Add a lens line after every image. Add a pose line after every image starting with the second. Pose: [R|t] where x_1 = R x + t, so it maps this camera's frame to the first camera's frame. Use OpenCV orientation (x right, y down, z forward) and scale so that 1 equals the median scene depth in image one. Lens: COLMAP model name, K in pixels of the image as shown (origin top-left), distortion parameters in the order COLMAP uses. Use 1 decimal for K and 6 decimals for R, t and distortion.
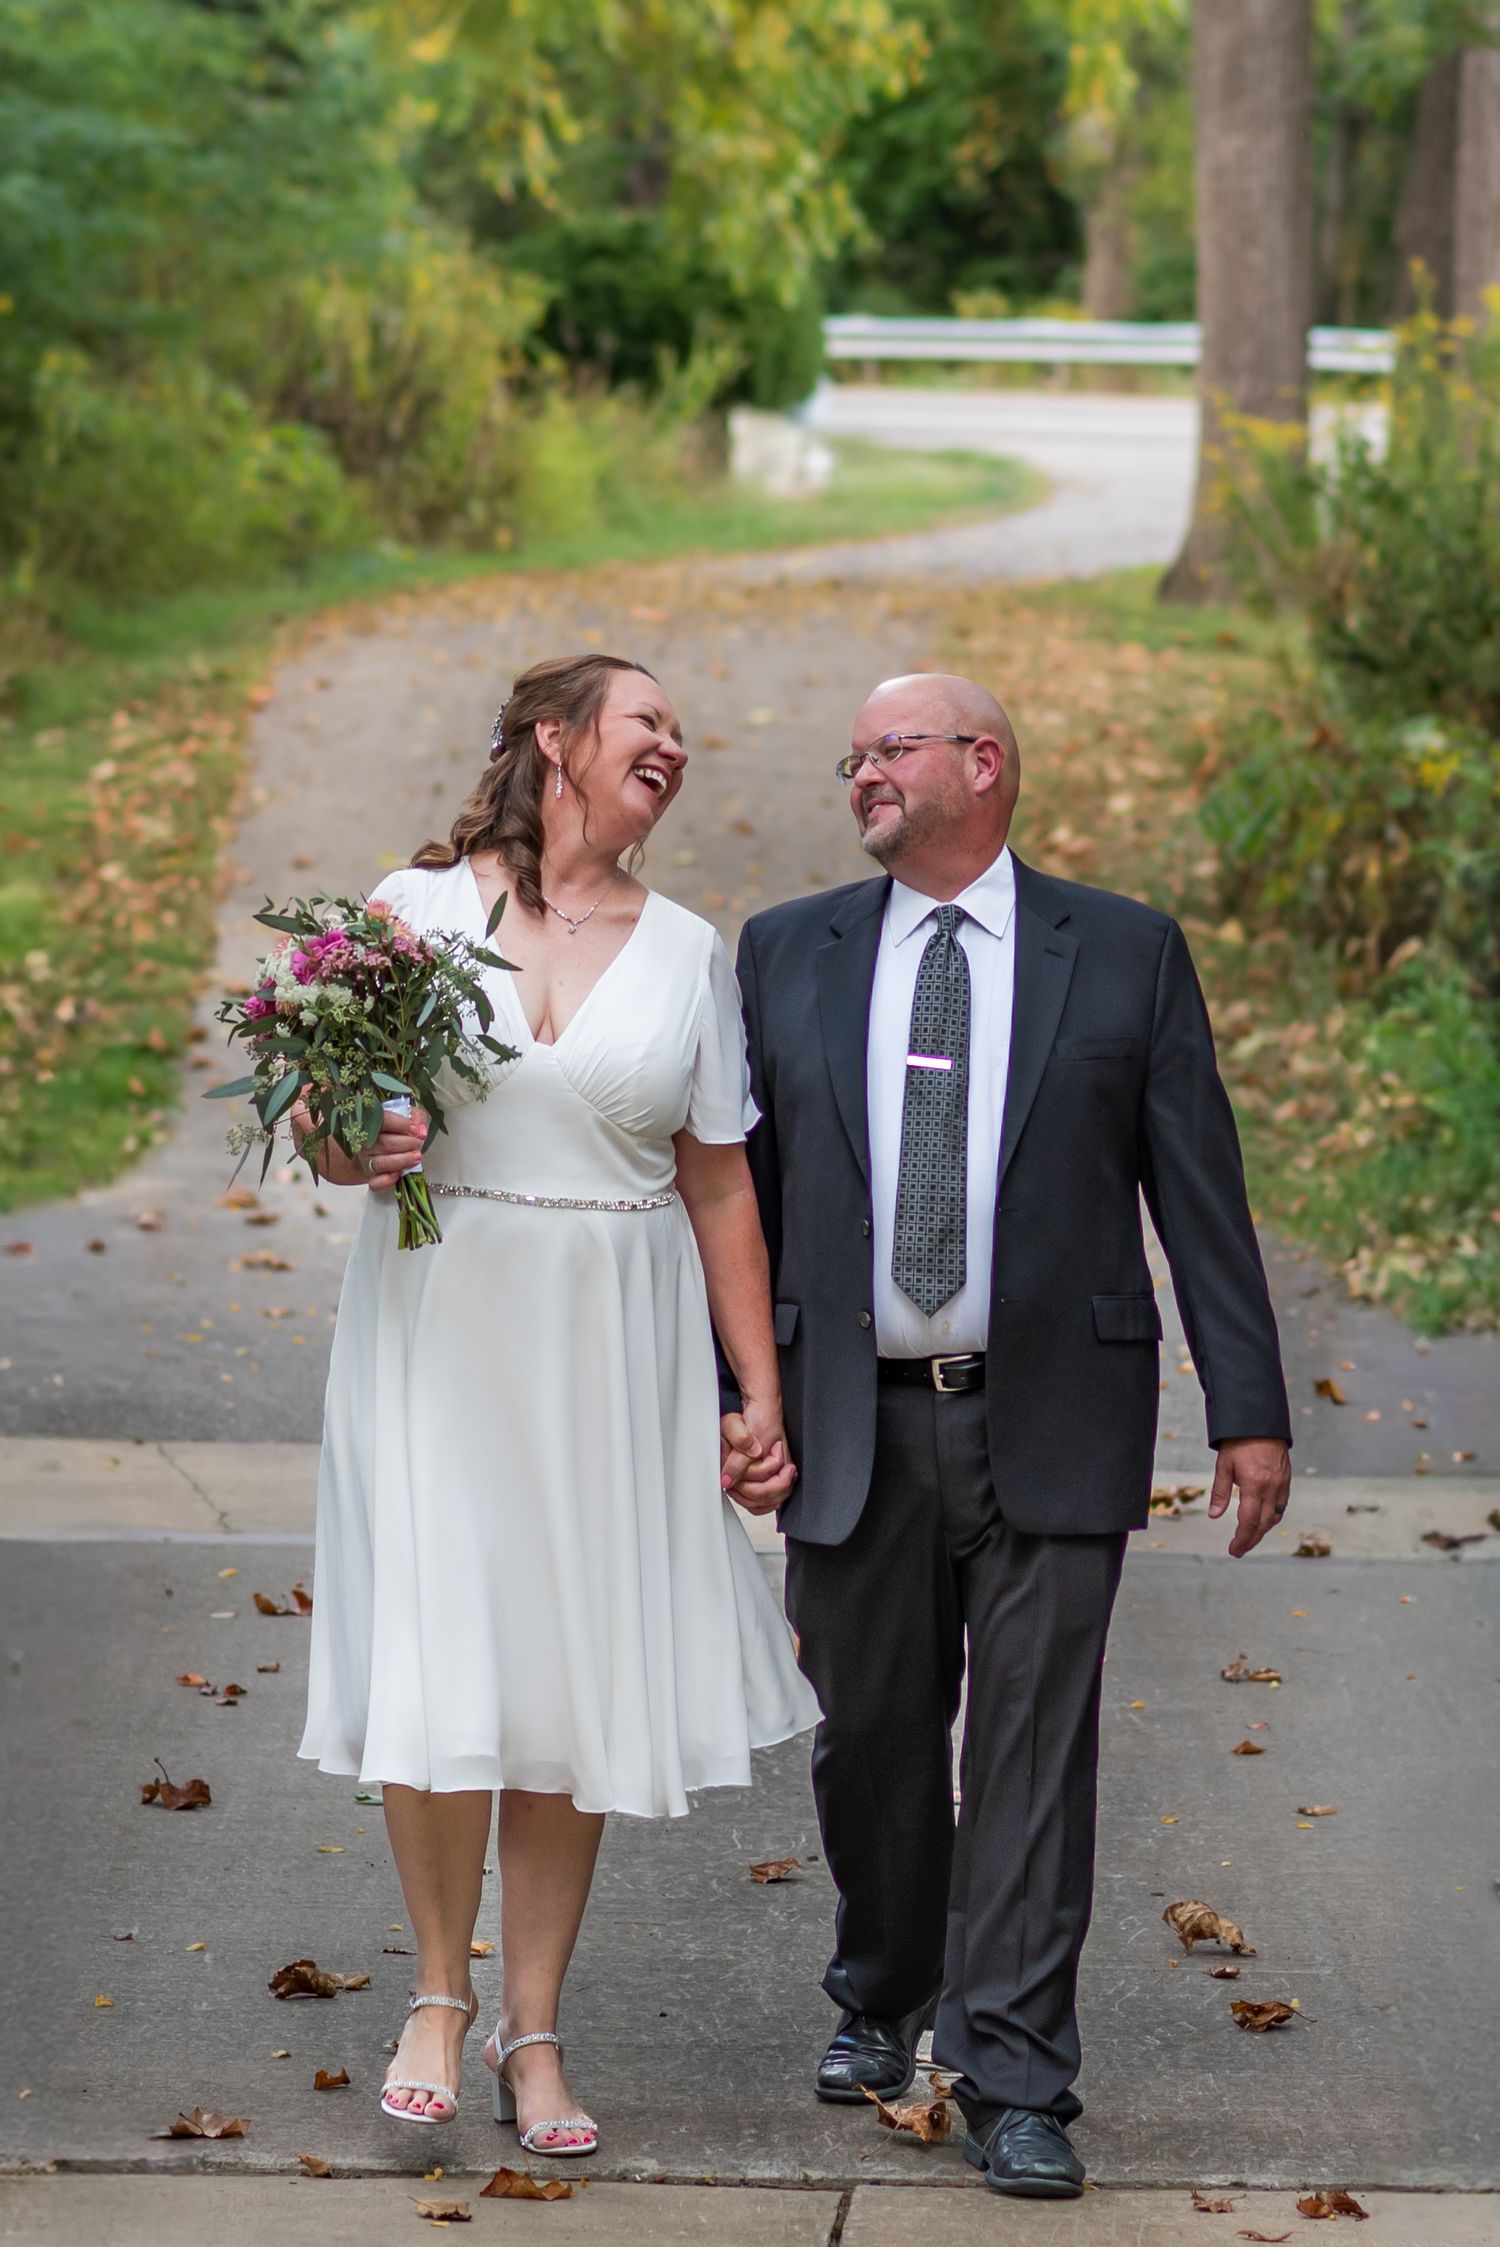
lens RADIAL K [[10595.4, 0, 750.0], [0, 10595.4, 1123.5], [0, 0, 1]] dist [-0.196127, 3.085725]
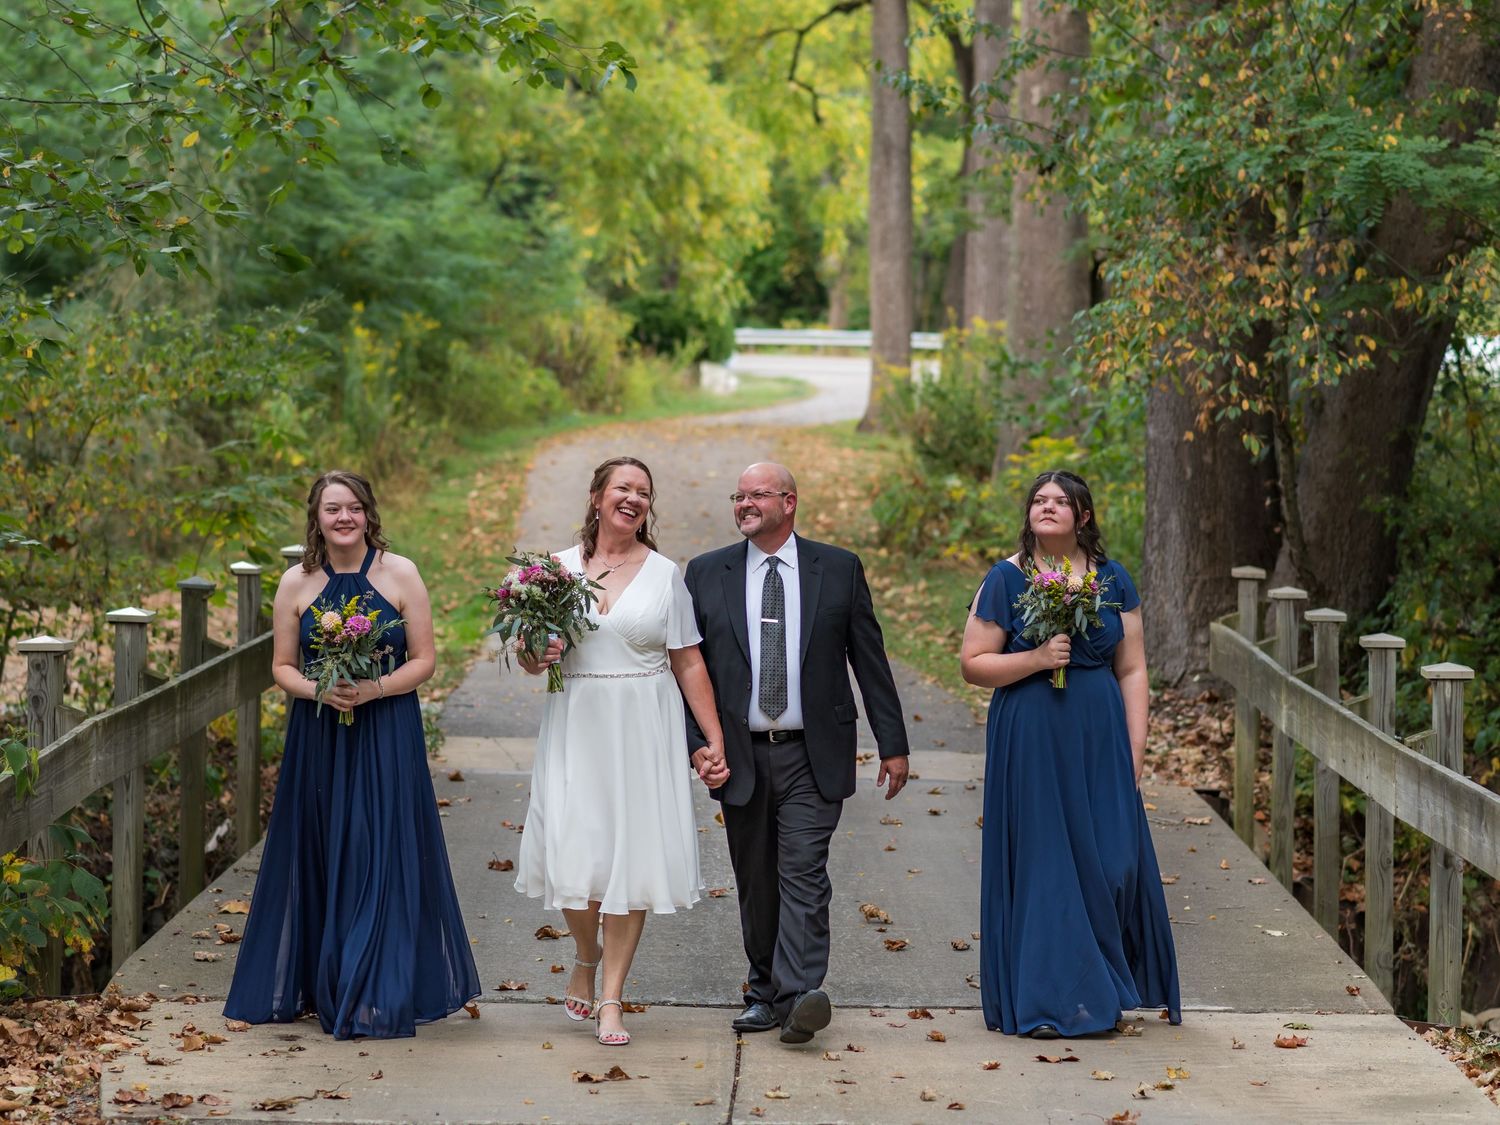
lens RADIAL K [[4288.8, 0, 750.0], [0, 4288.8, 562.5], [0, 0, 1]] dist [-0.042735, 0.241081]
pose [[0.999913, -0.001203, 0.013166, -0.003823], [0.001457, 0.999812, -0.019356, 0.006057], [-0.013141, 0.019373, 0.999726, -0.112945]]
